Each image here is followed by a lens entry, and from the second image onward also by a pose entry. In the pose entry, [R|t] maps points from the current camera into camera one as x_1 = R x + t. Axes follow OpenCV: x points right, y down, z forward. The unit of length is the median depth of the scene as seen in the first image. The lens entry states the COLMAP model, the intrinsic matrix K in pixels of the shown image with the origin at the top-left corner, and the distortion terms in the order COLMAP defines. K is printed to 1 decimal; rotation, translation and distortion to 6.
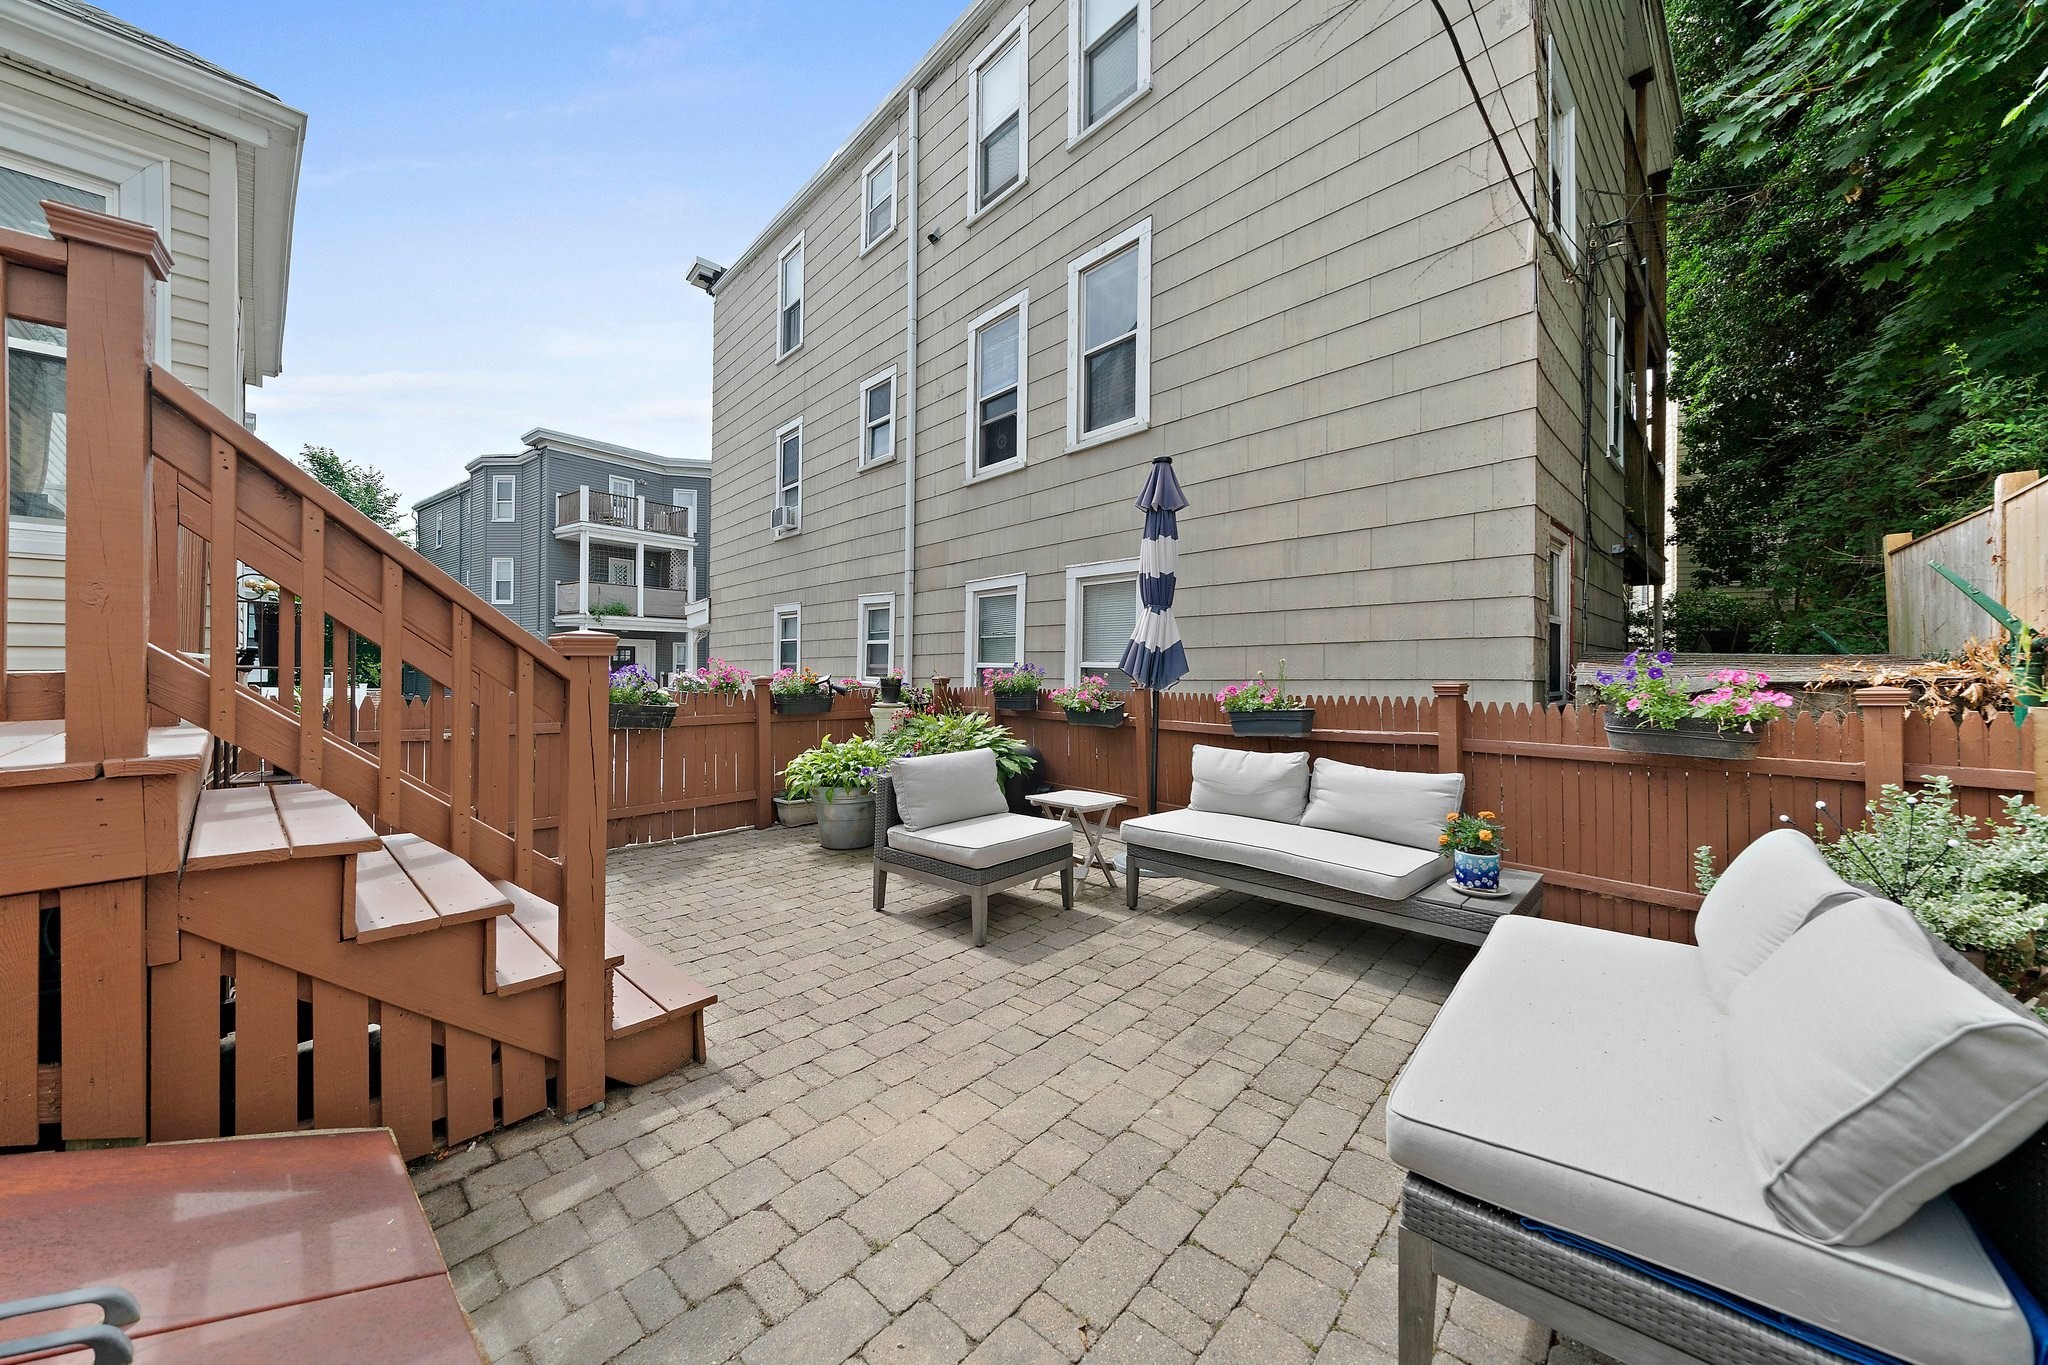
lens RADIAL K [[704.2, 0, 1031.5], [0, 704.2, 671.2], [0, 0, 1]] dist [-0.008573, -0.000033]
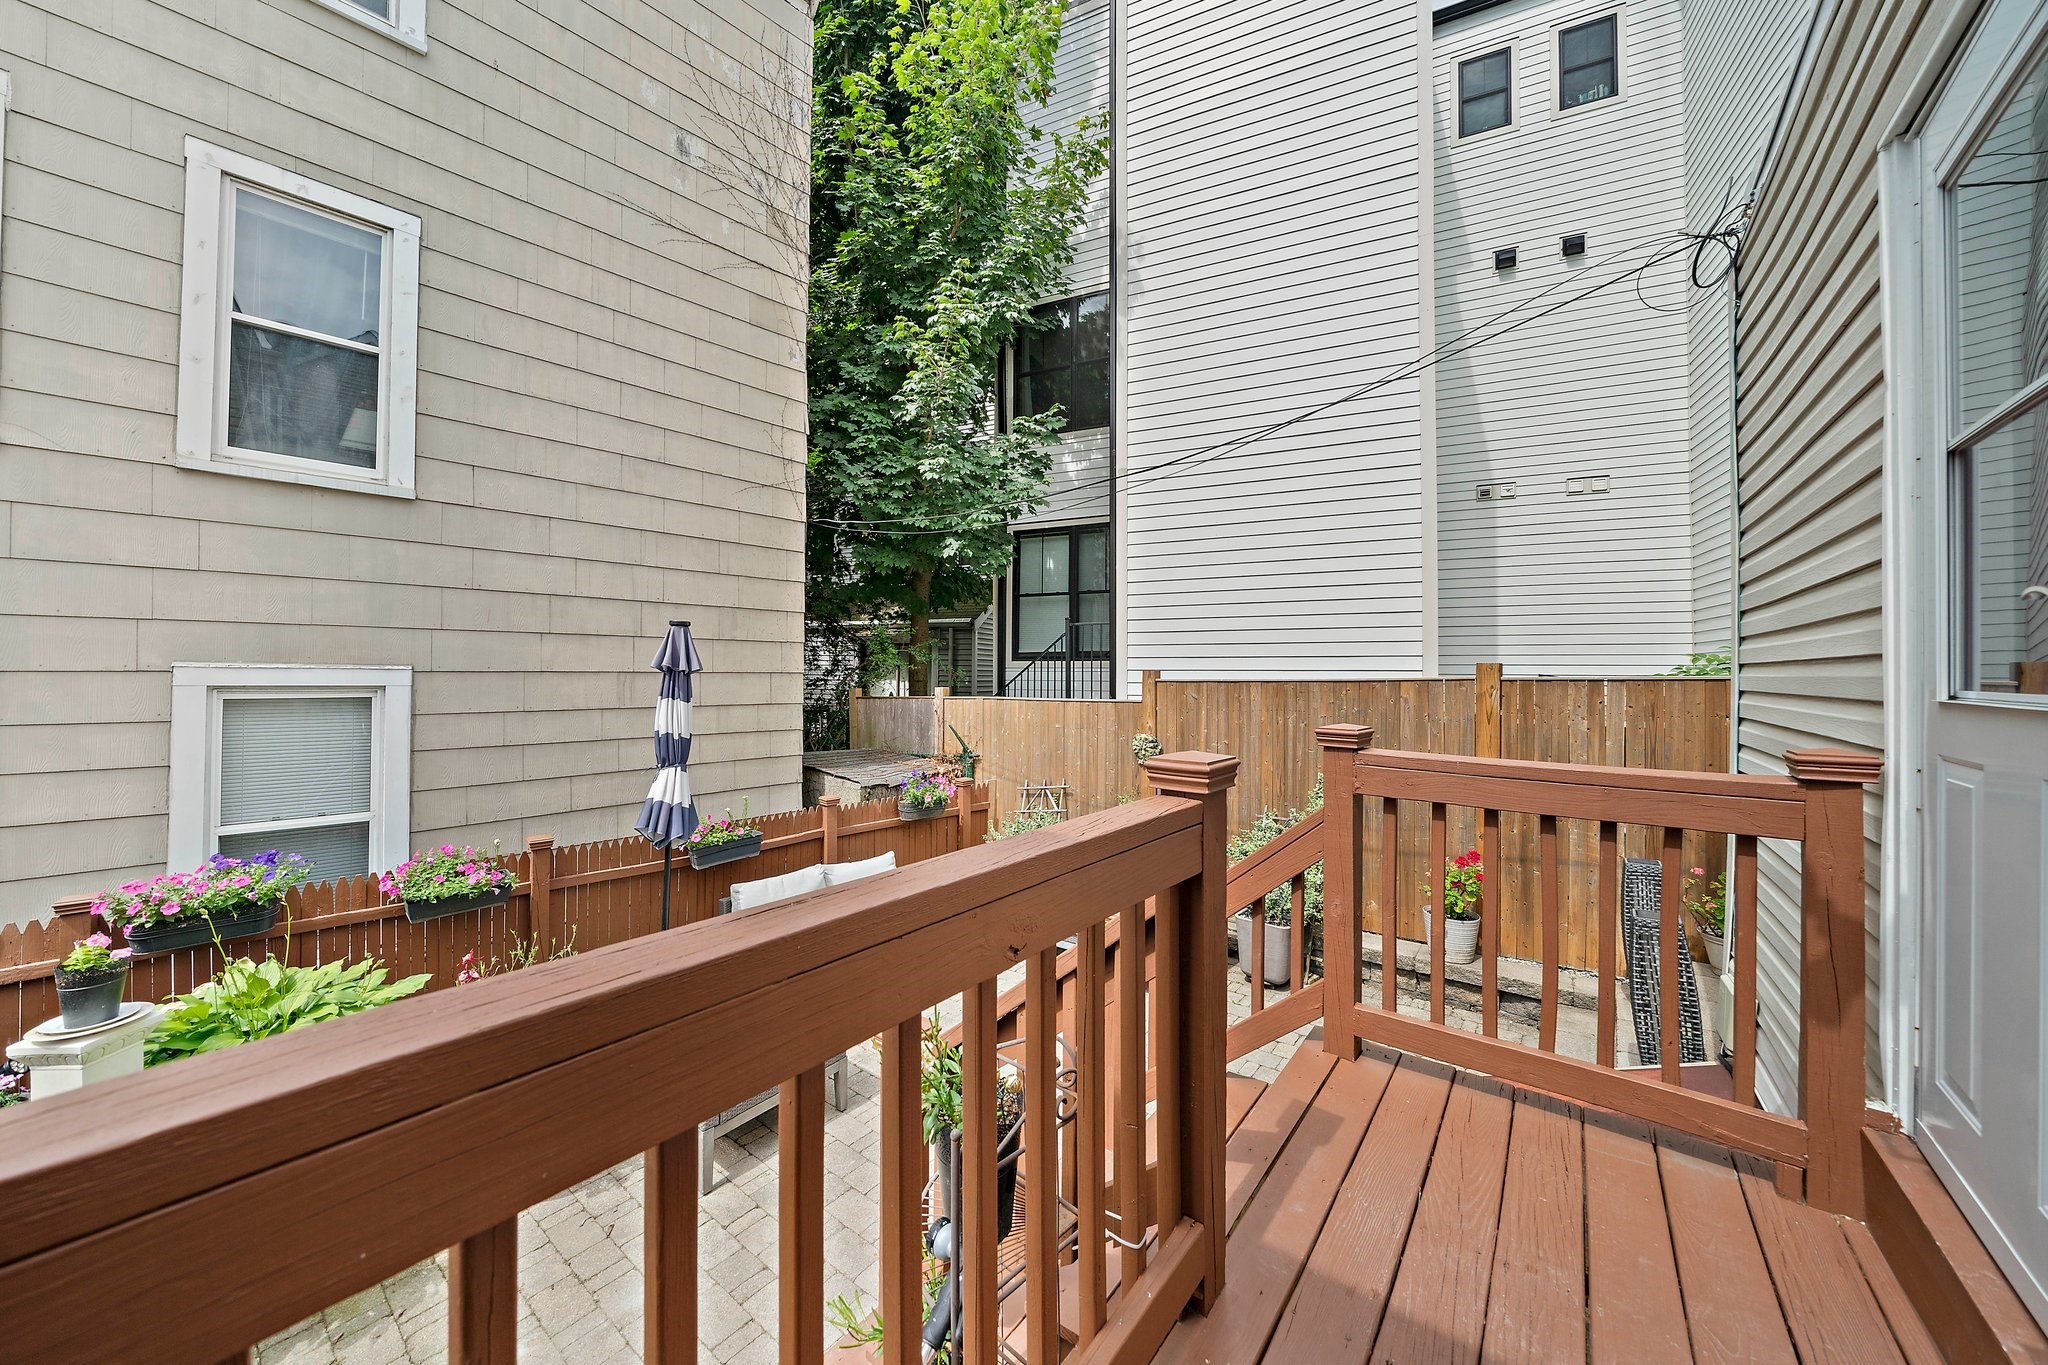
lens RADIAL K [[704.2, 0, 1031.5], [0, 704.2, 671.2], [0, 0, 1]] dist [-0.008573, -0.000033]
pose [[-0.067590, -0.005083, 0.997700, -0.959603], [-0.006915, 0.999965, 0.004626, -0.259886], [-0.997689, -0.006586, -0.067623, 0.599318]]
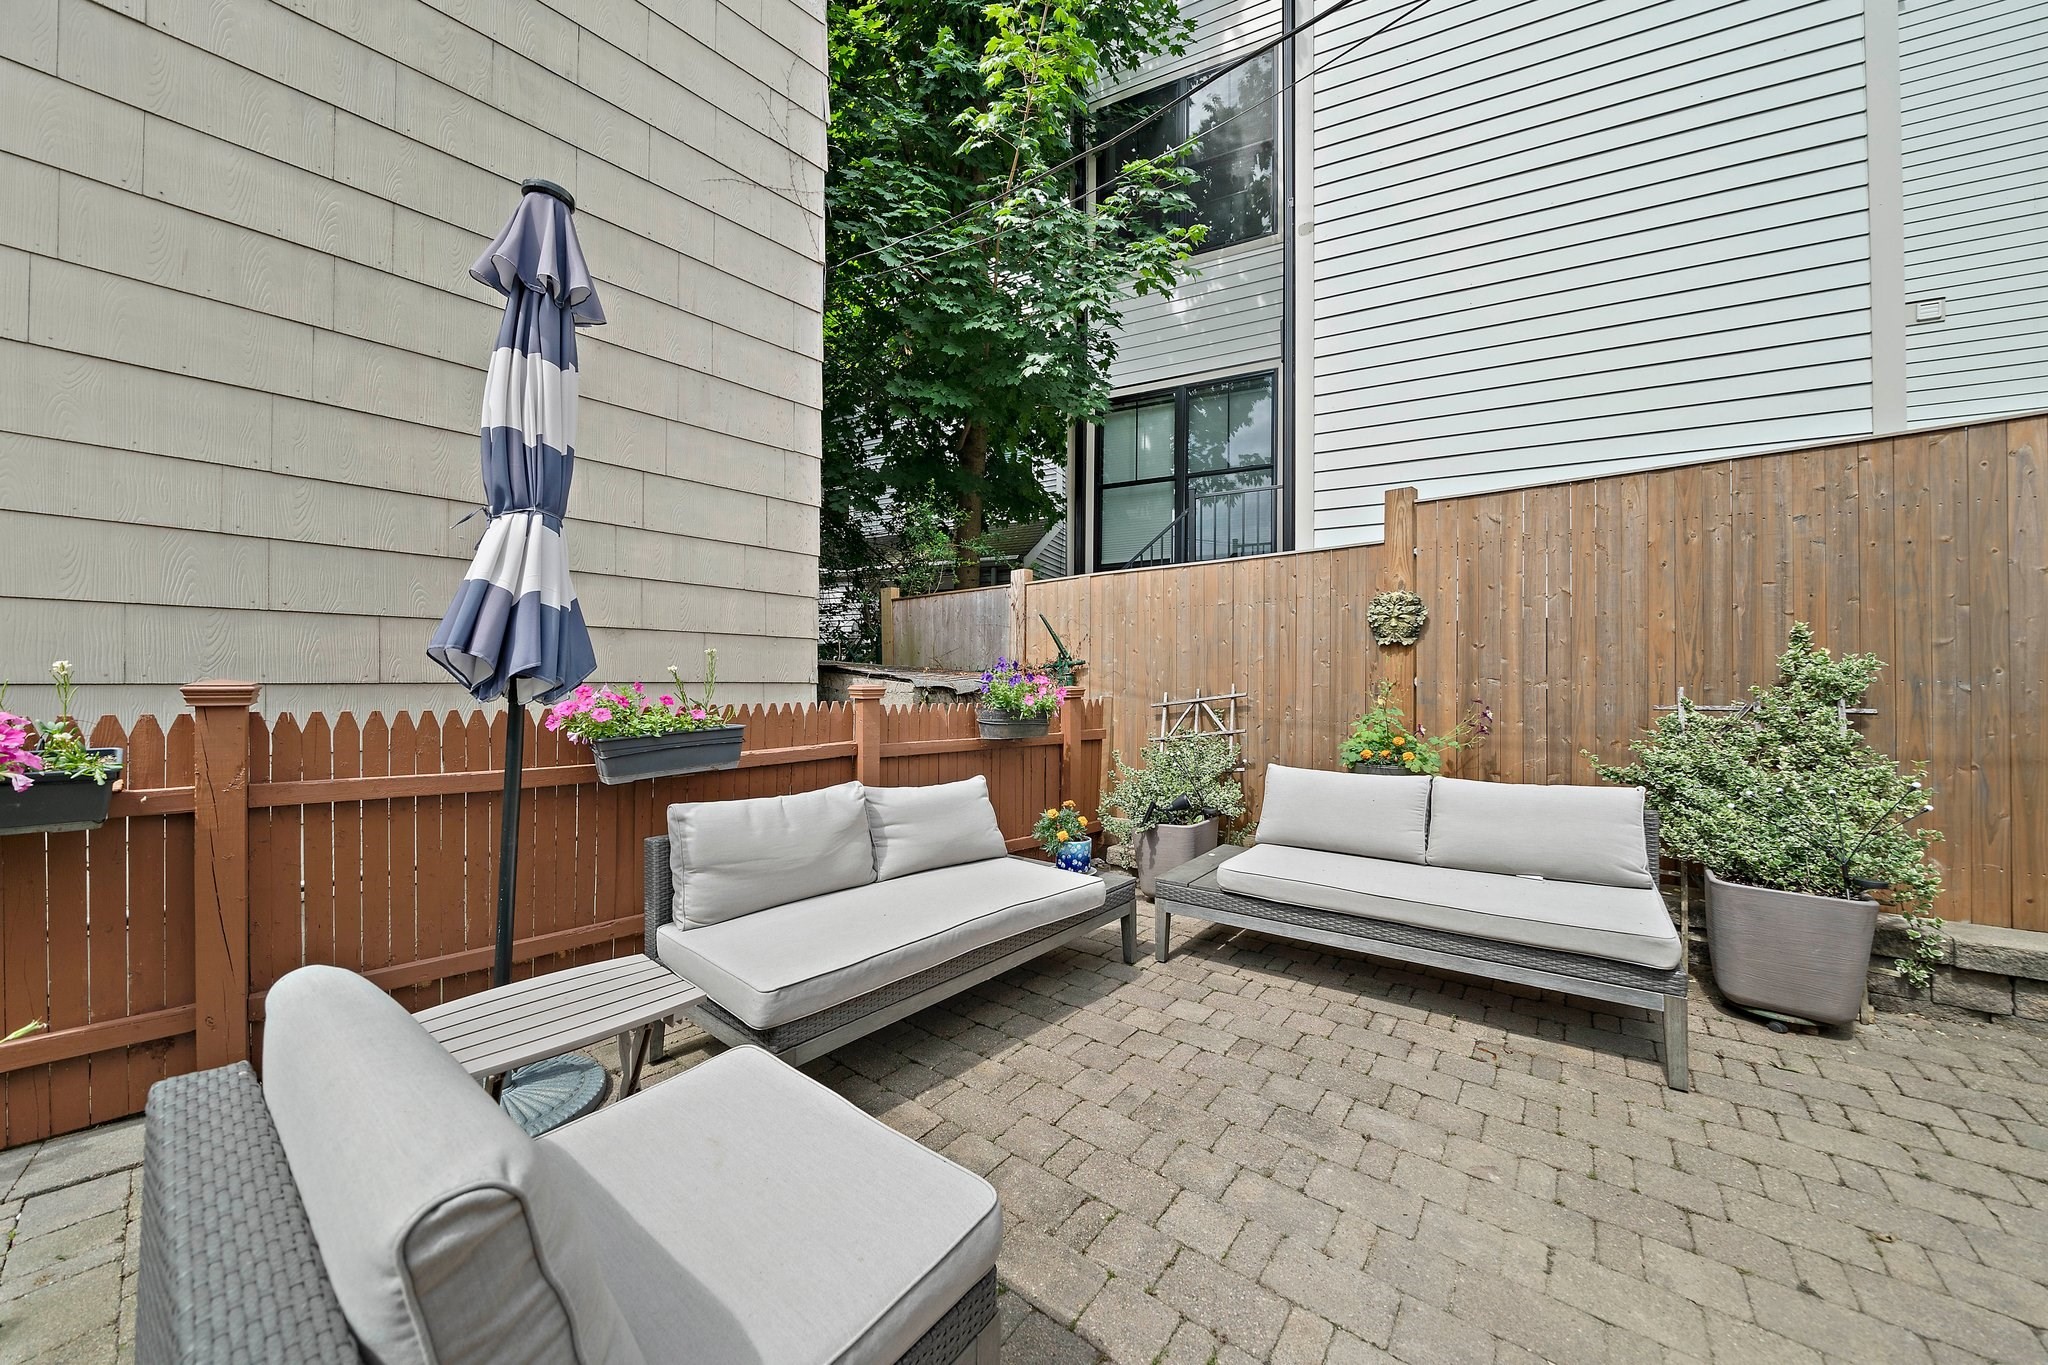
lens RADIAL K [[698.4, 0, 1031.7], [0, 698.4, 686.6], [0, 0, 1]] dist [-0.007879, -0.000041]
pose [[-0.058778, -0.004851, 0.998259, -0.302689], [-0.009140, 0.999949, 0.004321, 0.011241], [-0.998229, -0.008870, -0.058820, 0.773481]]
